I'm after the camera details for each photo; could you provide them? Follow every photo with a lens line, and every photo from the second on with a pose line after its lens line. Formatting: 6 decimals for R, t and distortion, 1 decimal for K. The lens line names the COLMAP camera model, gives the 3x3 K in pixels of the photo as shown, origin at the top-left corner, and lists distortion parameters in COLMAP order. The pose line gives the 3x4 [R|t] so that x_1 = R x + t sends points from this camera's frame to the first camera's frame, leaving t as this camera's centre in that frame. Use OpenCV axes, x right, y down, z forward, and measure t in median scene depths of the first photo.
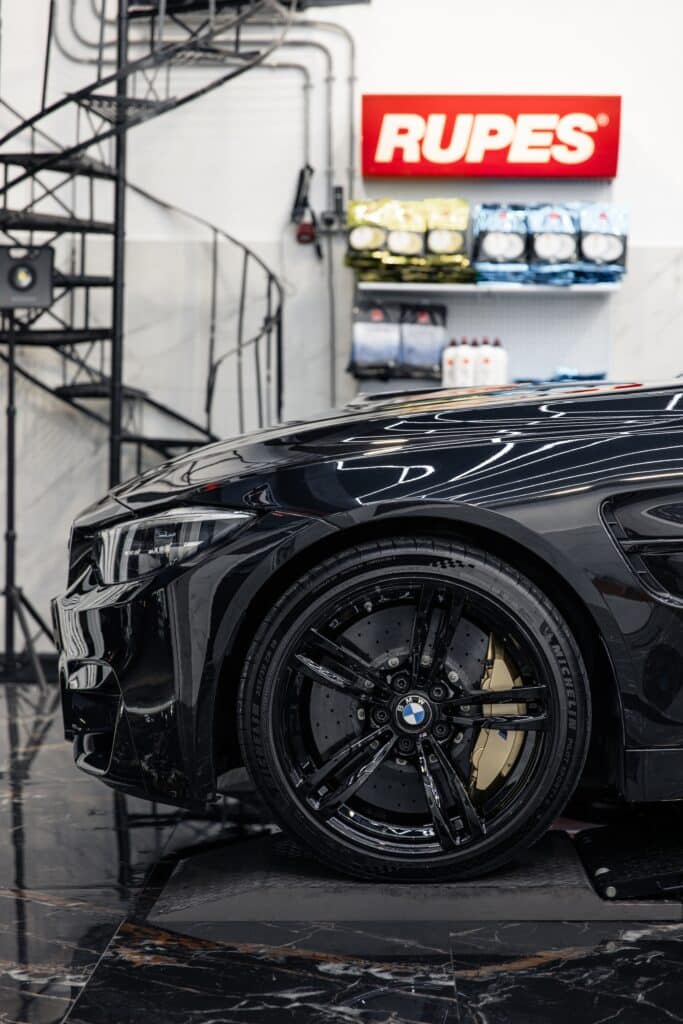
lens RADIAL K [[2011.4, 0, 341.5], [0, 2011.4, 512.0], [0, 0, 1]] dist [-0.015198, -0.180330]
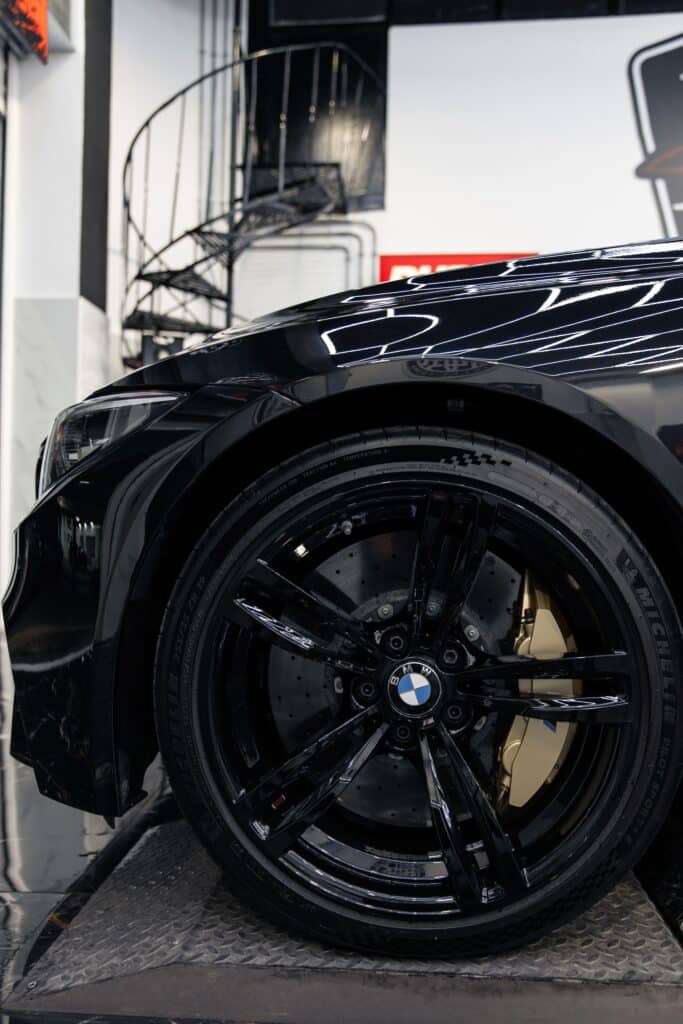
lens RADIAL K [[827.0, 0, 341.5], [0, 827.0, 512.0], [0, 0, 1]] dist [0.001176, 0.000663]
pose [[0.998946, 0.004529, -0.045673, 0.024009], [-0.005931, 0.999514, -0.030617, 0.049987], [0.045512, 0.030856, 0.998487, 0.723832]]
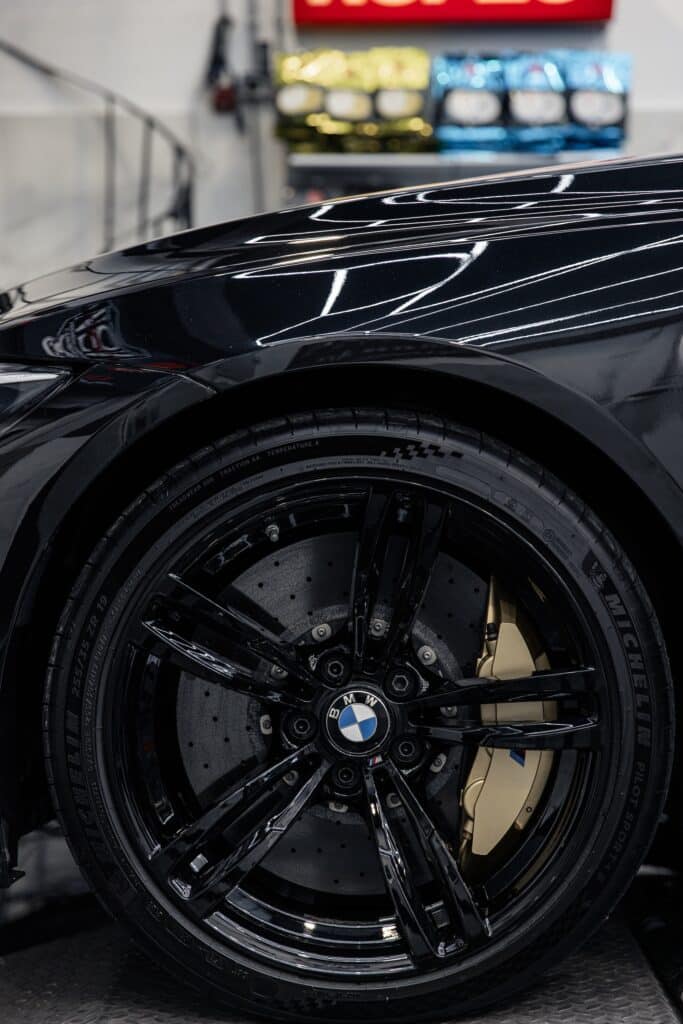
lens RADIAL K [[2011.4, 0, 341.5], [0, 2011.4, 512.0], [0, 0, 1]] dist [-0.015198, -0.180330]
pose [[0.999617, -0.019044, 0.020098, 0.021216], [0.018809, 0.999753, 0.011825, 0.034897], [-0.020318, -0.011443, 0.999728, 0.440826]]
